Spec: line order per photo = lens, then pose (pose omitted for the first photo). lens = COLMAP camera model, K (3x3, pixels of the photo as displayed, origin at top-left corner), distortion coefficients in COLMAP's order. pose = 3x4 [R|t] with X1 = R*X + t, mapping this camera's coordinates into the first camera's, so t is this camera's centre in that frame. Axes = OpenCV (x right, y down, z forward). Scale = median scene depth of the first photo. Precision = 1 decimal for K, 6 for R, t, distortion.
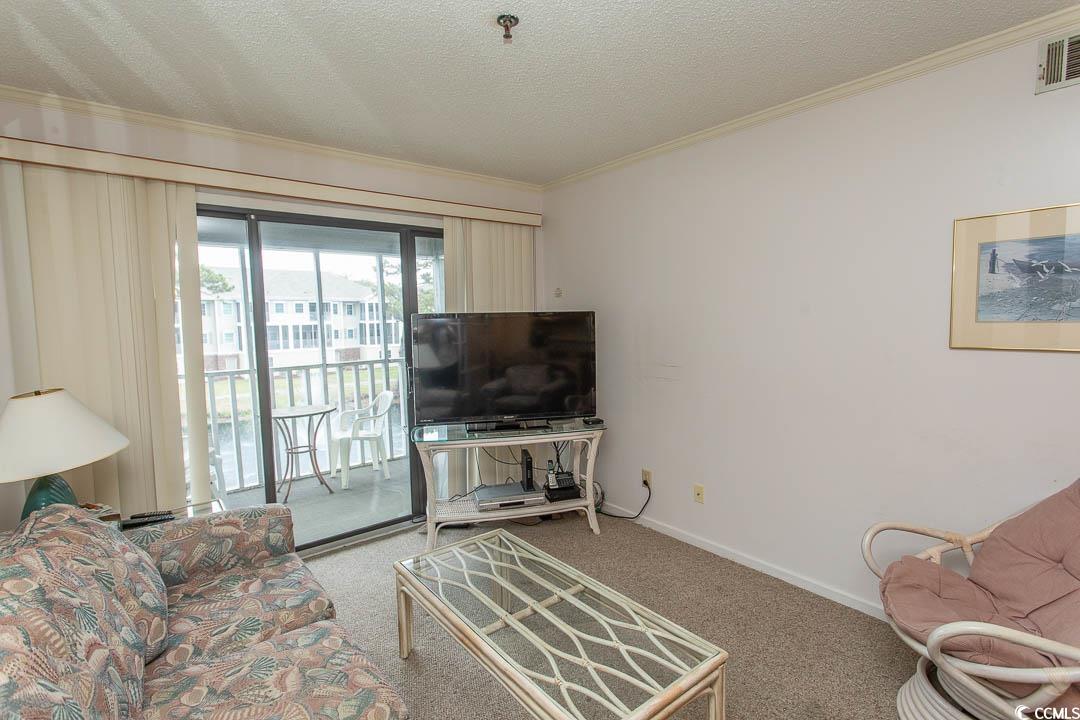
lens RADIAL K [[506.7, 0, 536.3], [0, 506.7, 353.9], [0, 0, 1]] dist [0.000822, 0.000120]
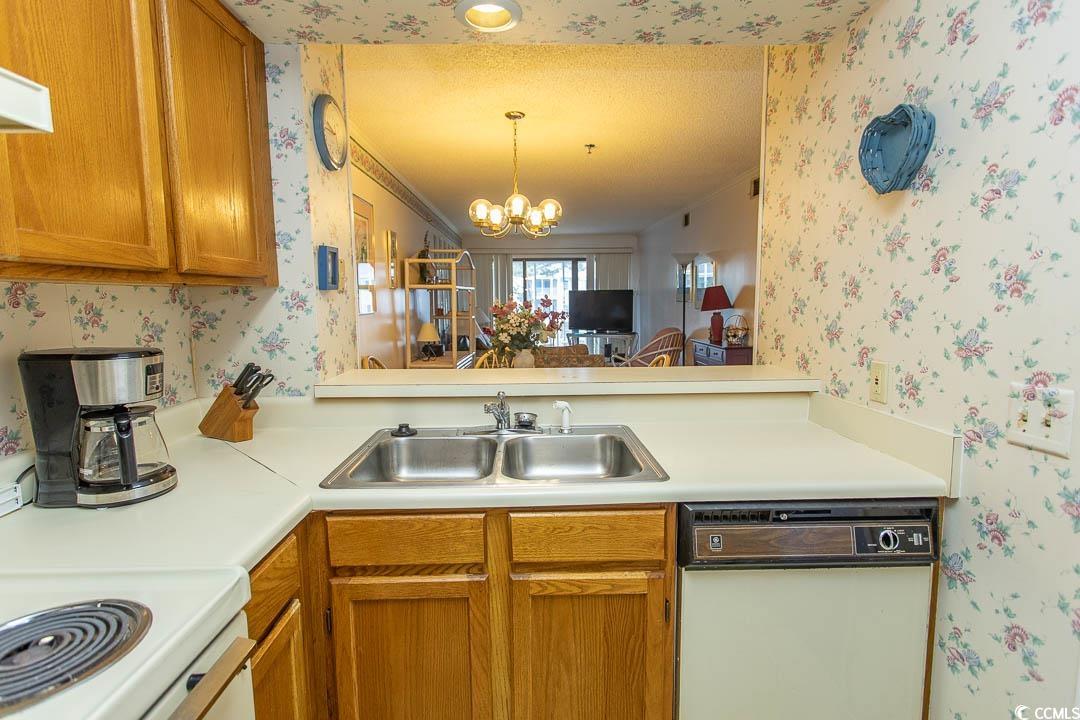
lens RADIAL K [[506.7, 0, 536.3], [0, 506.7, 353.9], [0, 0, 1]] dist [0.000822, 0.000120]
pose [[0.945715, 0.033762, -0.323239, 0.433757], [-0.018730, 0.998598, 0.049503, 0.122380], [0.324457, -0.040761, 0.945022, -1.595073]]
